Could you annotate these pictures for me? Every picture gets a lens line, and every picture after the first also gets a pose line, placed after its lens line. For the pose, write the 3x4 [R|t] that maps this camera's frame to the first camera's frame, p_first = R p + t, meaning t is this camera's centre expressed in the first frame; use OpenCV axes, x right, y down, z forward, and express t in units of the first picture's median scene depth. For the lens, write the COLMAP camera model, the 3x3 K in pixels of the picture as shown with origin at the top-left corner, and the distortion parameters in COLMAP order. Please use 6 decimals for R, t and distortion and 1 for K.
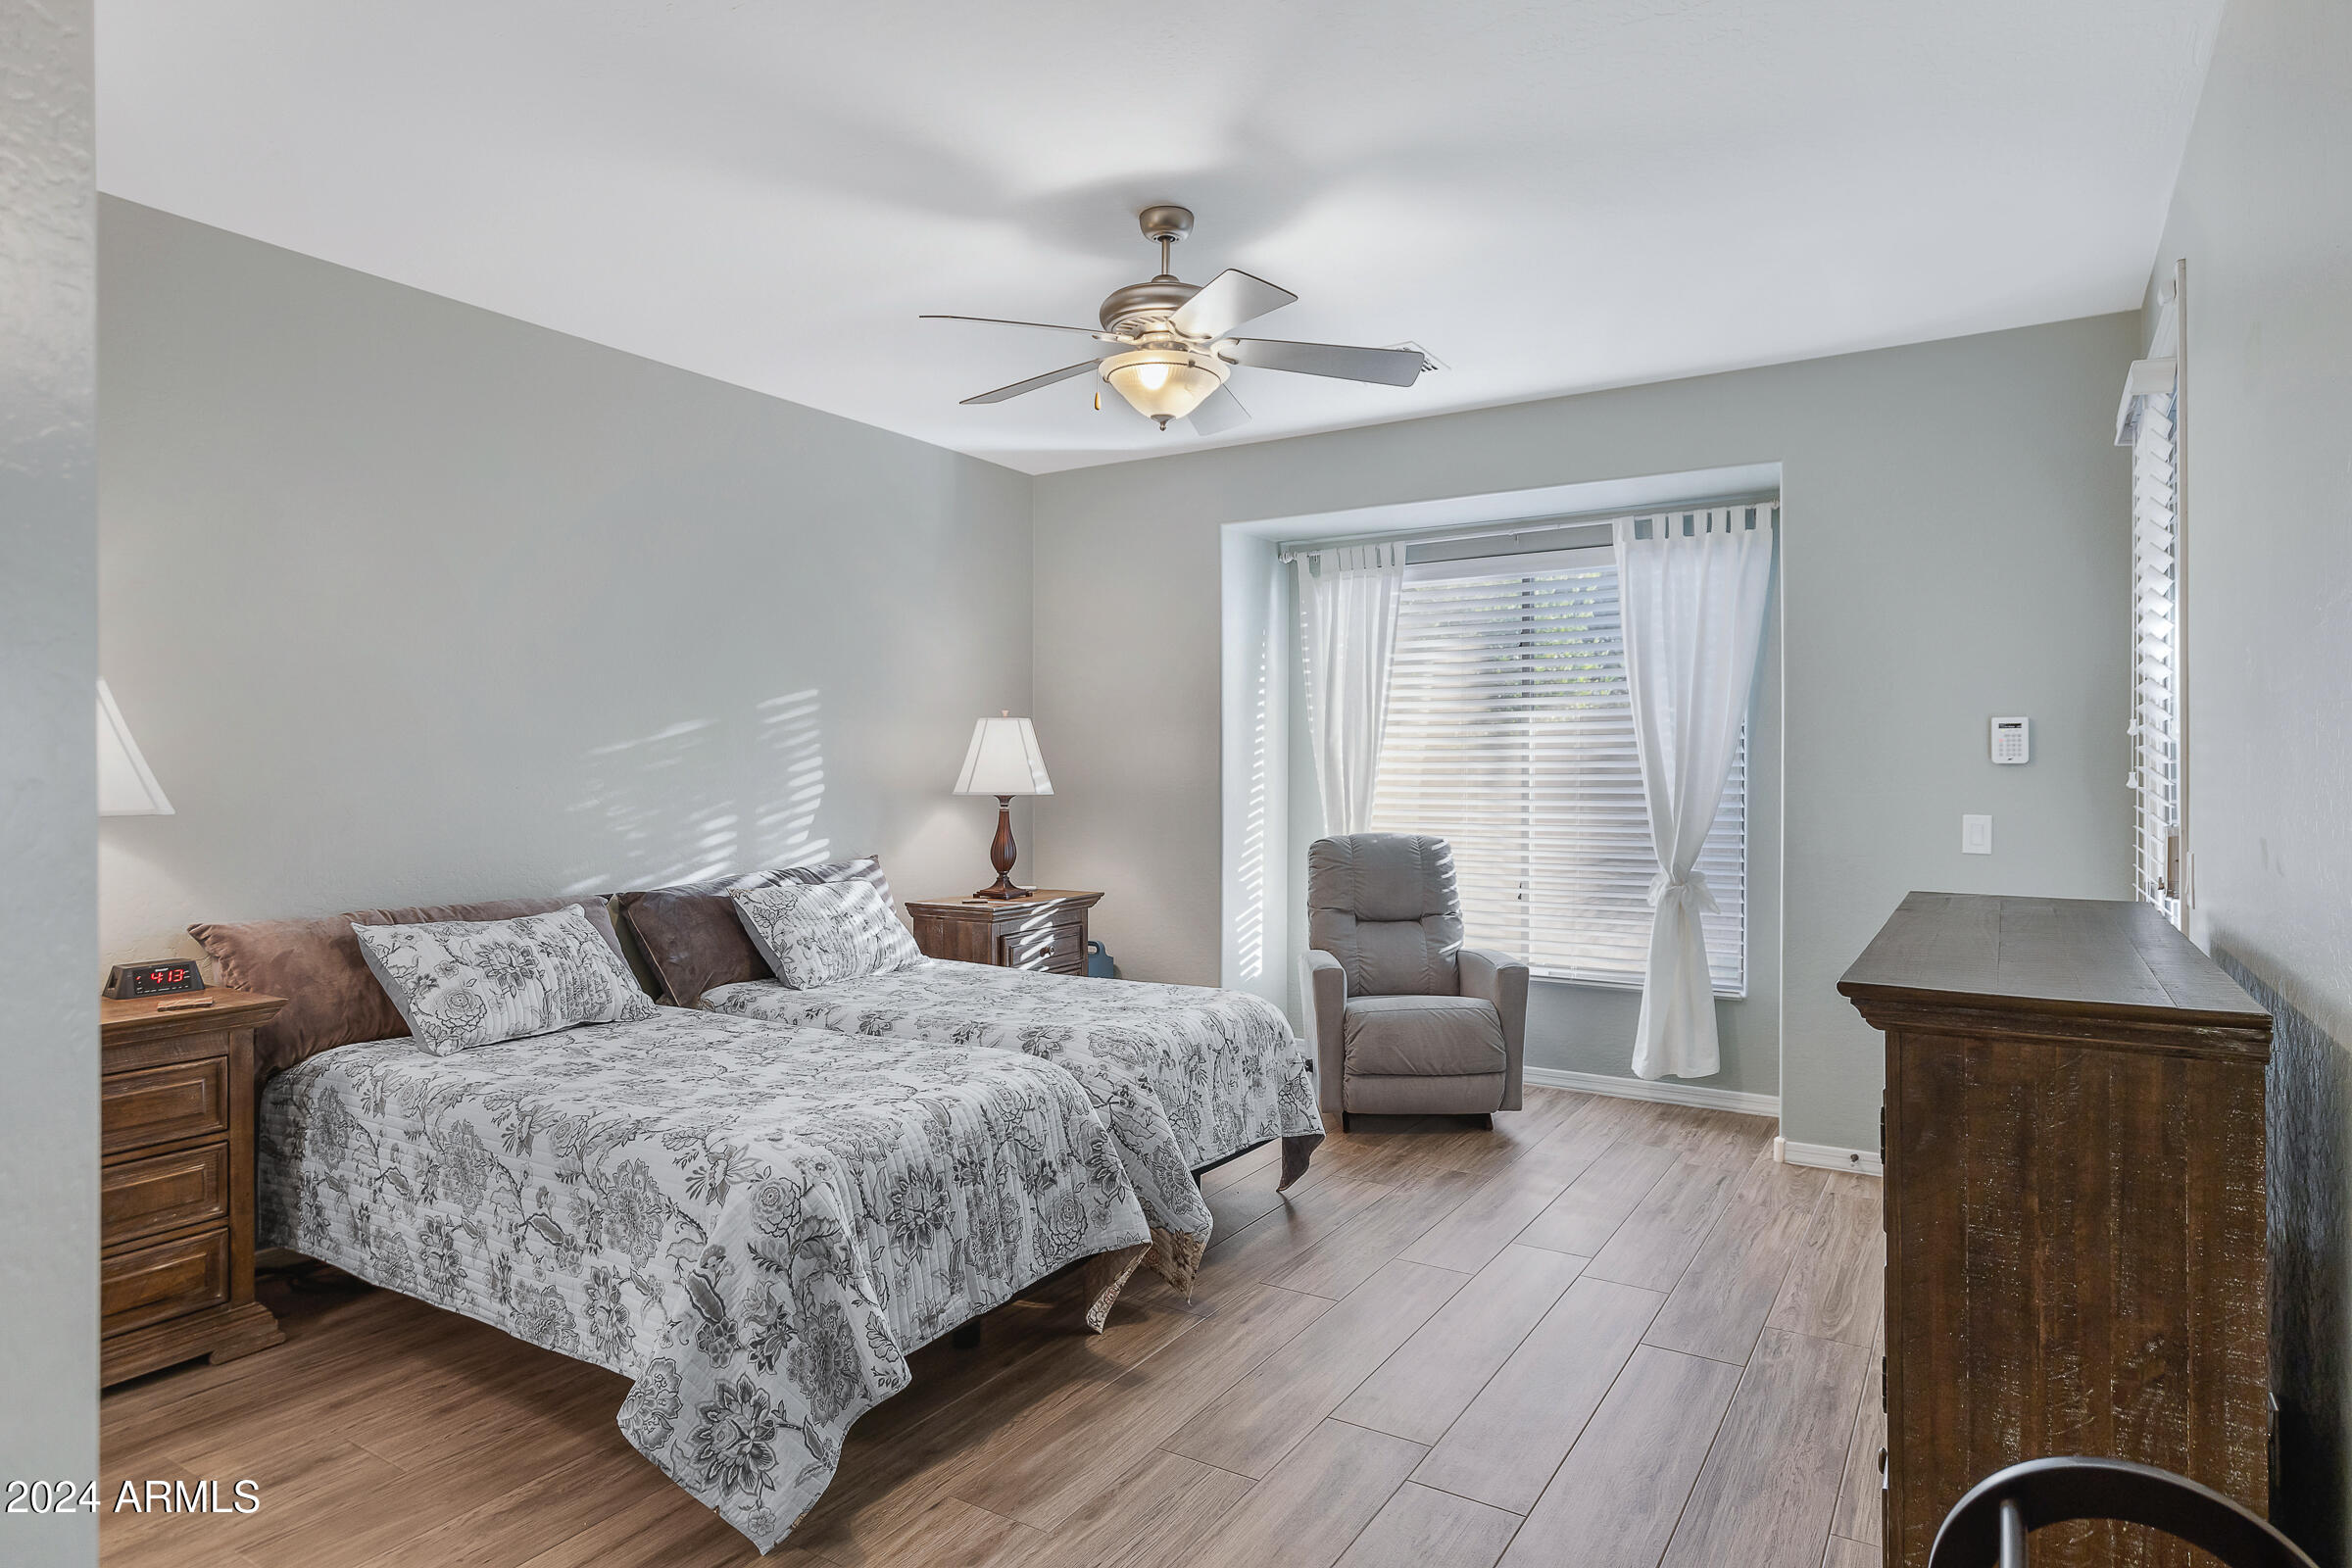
lens RADIAL K [[1335.0, 0, 1160.0], [0, 1335.0, 765.3], [0, 0, 1]] dist [0.001471, -0.001420]
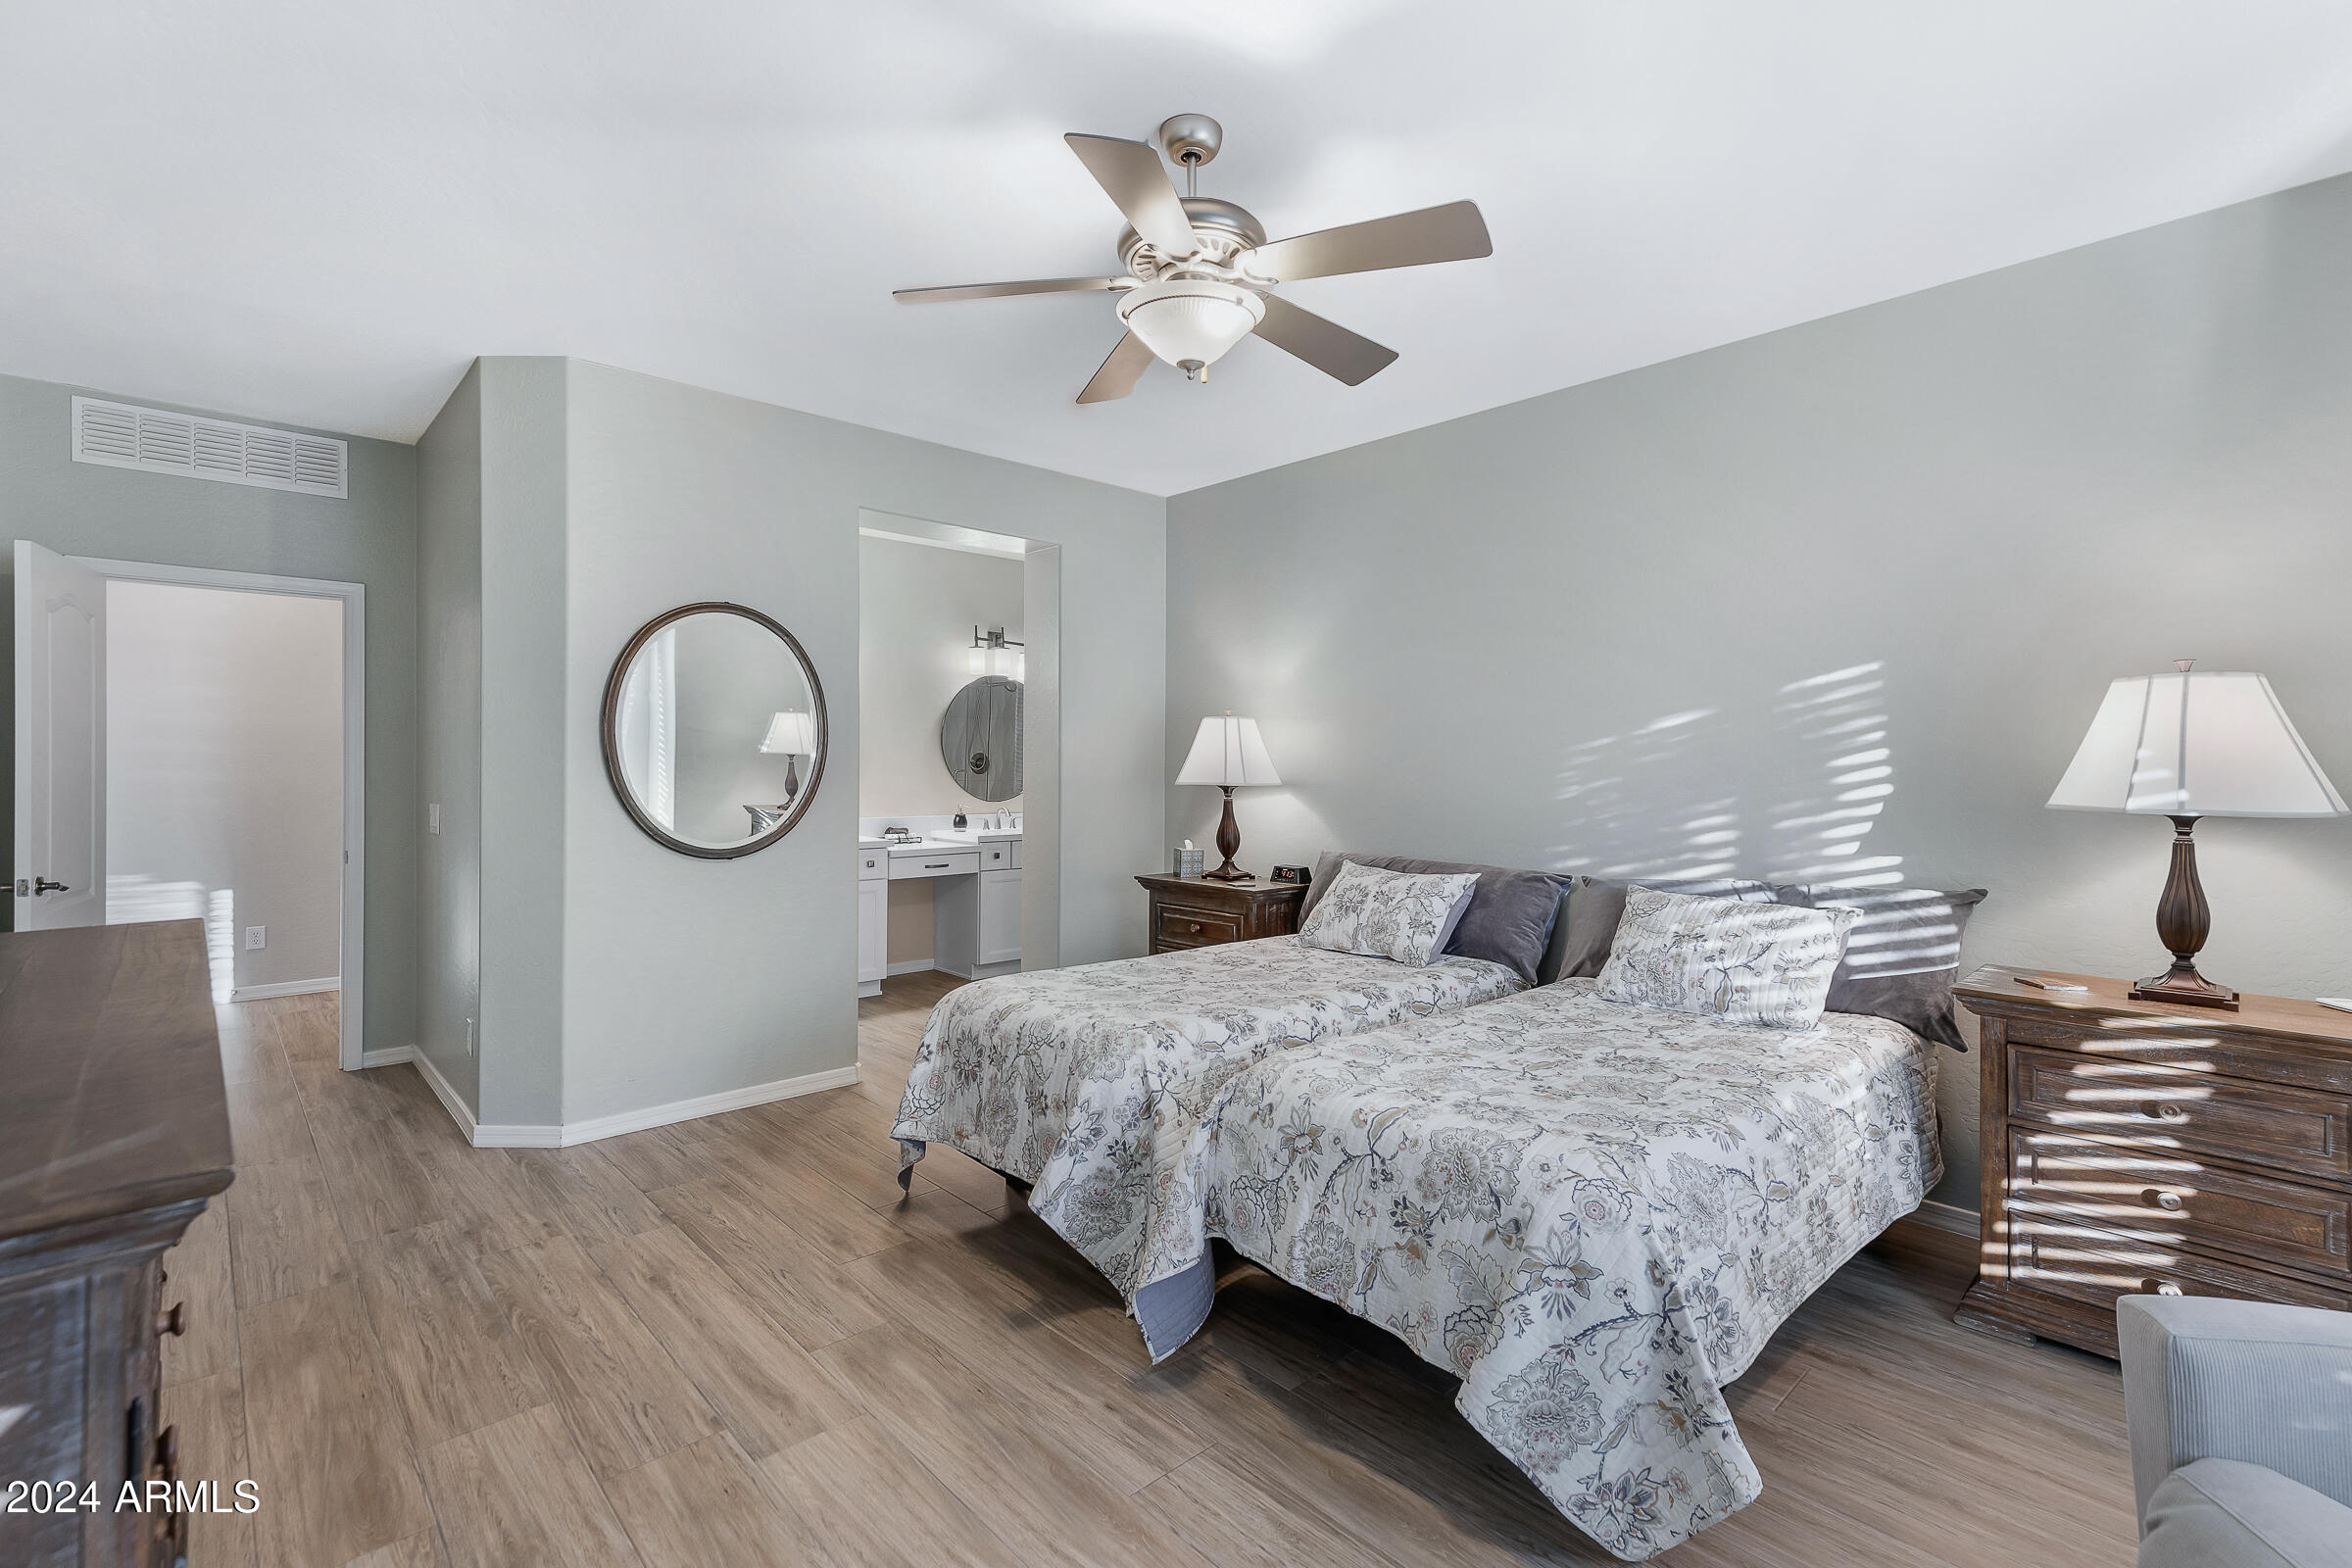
lens RADIAL K [[1080.0, 0, 1176.4], [0, 1080.0, 770.5], [0, 0, 1]] dist [-0.002243, -0.000139]
pose [[-0.259081, 0.006946, -0.965831, 0.586342], [-0.005946, 0.999944, 0.008786, 0.004538], [0.965837, 0.008019, -0.259025, 0.999759]]
